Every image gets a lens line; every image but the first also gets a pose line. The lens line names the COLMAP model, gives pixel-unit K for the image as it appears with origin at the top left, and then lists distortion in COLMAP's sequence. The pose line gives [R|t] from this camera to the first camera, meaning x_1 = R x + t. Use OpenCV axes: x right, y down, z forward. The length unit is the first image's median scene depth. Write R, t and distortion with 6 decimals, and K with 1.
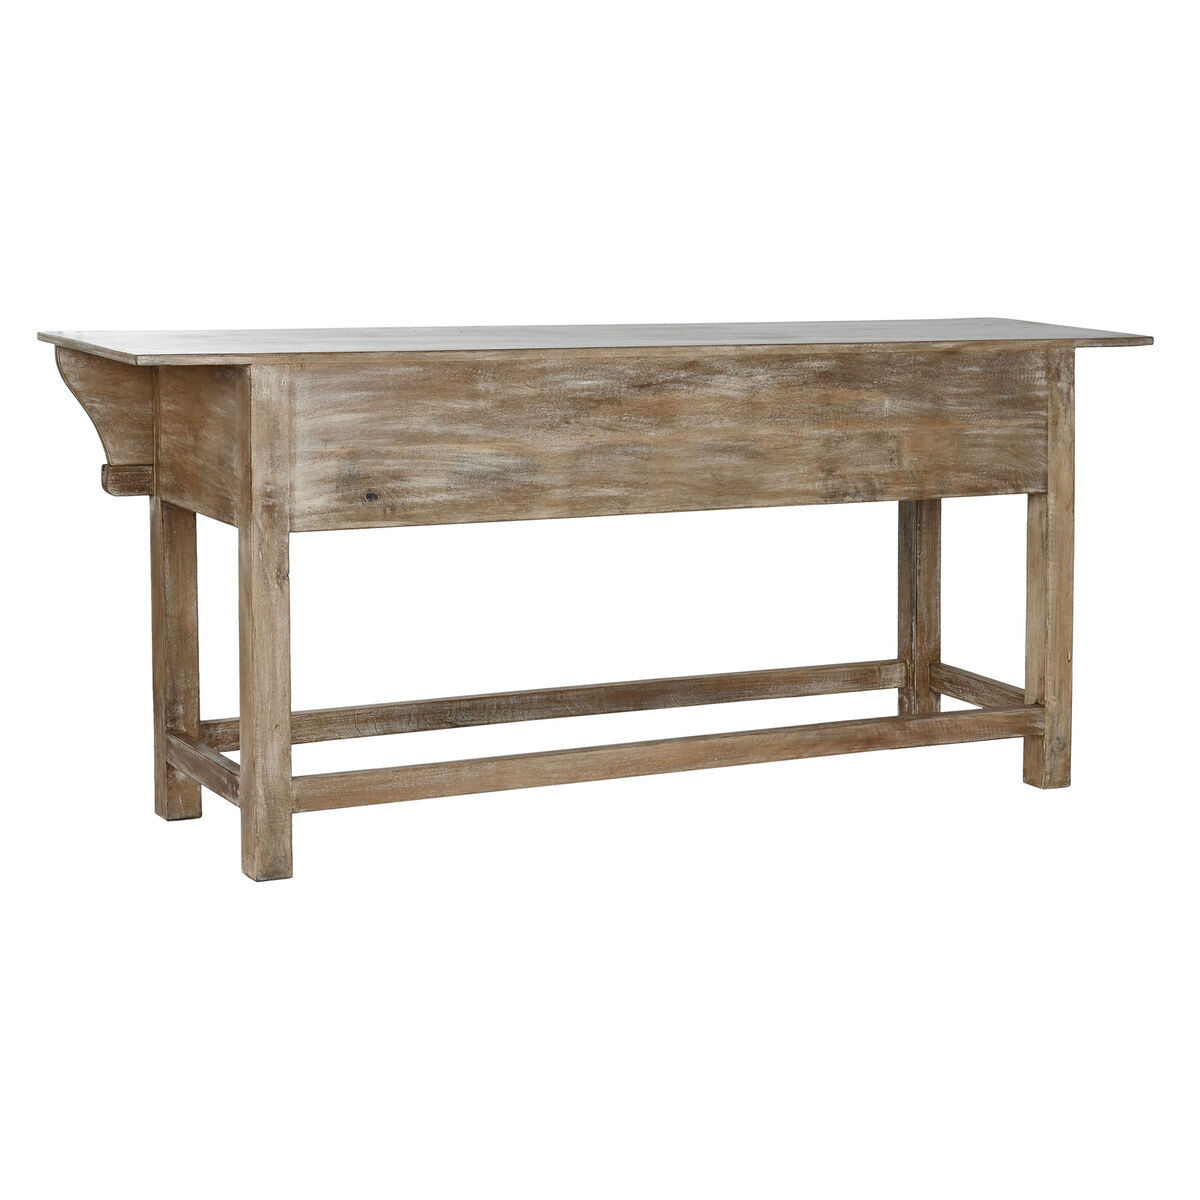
lens RADIAL K [[3802.9, 0, 600.2], [0, 3802.9, 599.6], [0, 0, 1]] dist [0.086246, 0.000000]
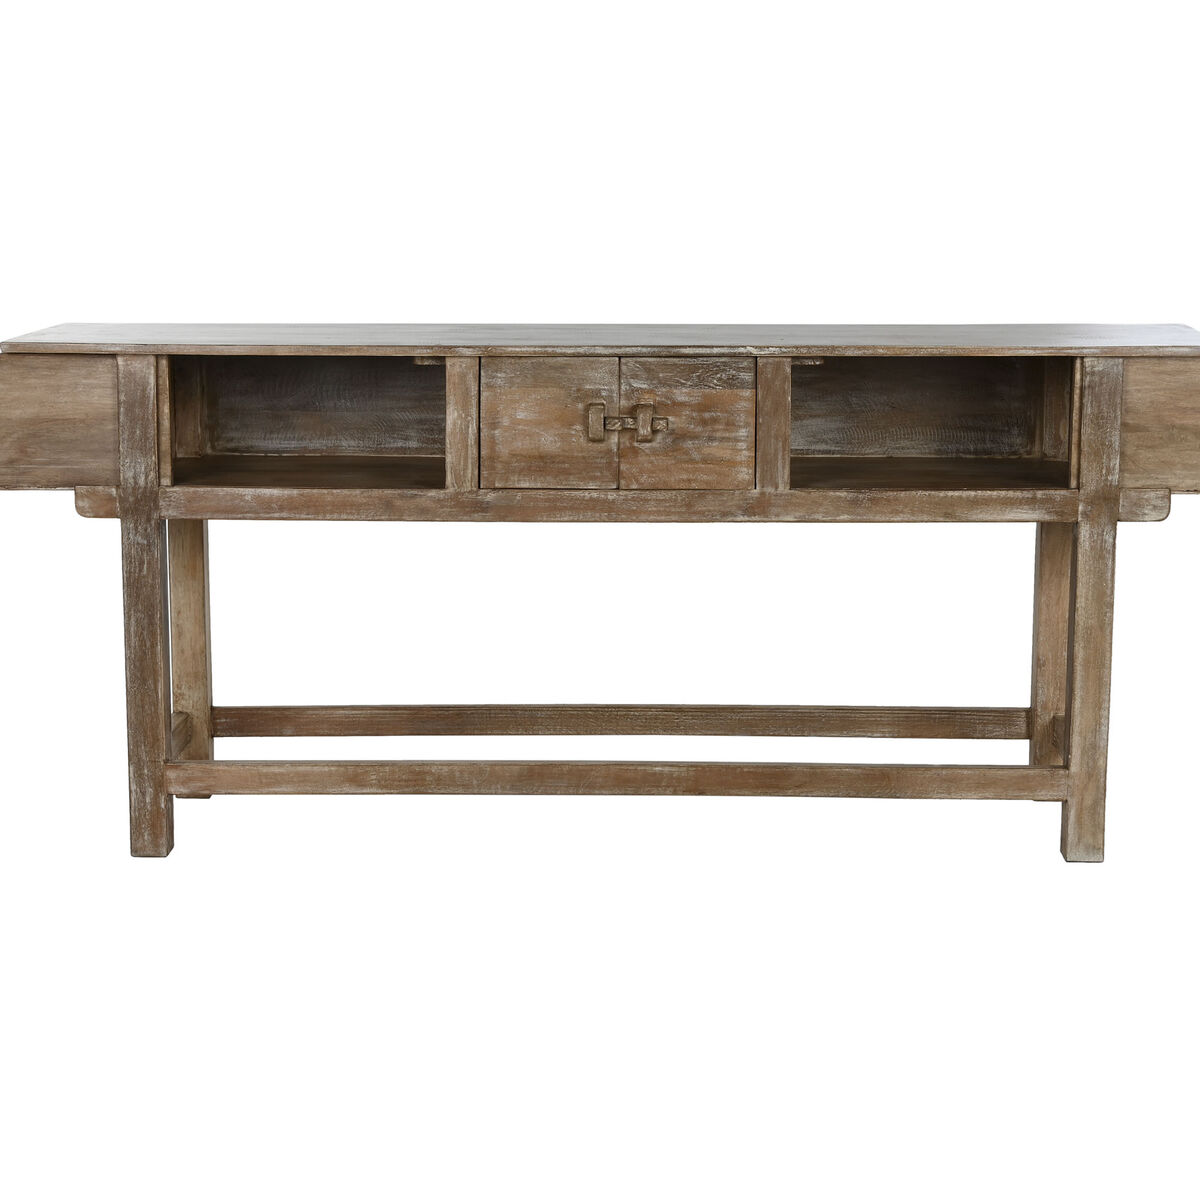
lens RADIAL K [[3802.9, 0, 596.9], [0, 3802.9, 597.8], [0, 0, 1]] dist [0.086246, 0.000000]
pose [[0.798665, 0.058339, -0.598942, 0.574935], [-0.052951, 0.998242, 0.026624, -0.029568], [0.599442, 0.010451, 0.800350, 0.247301]]
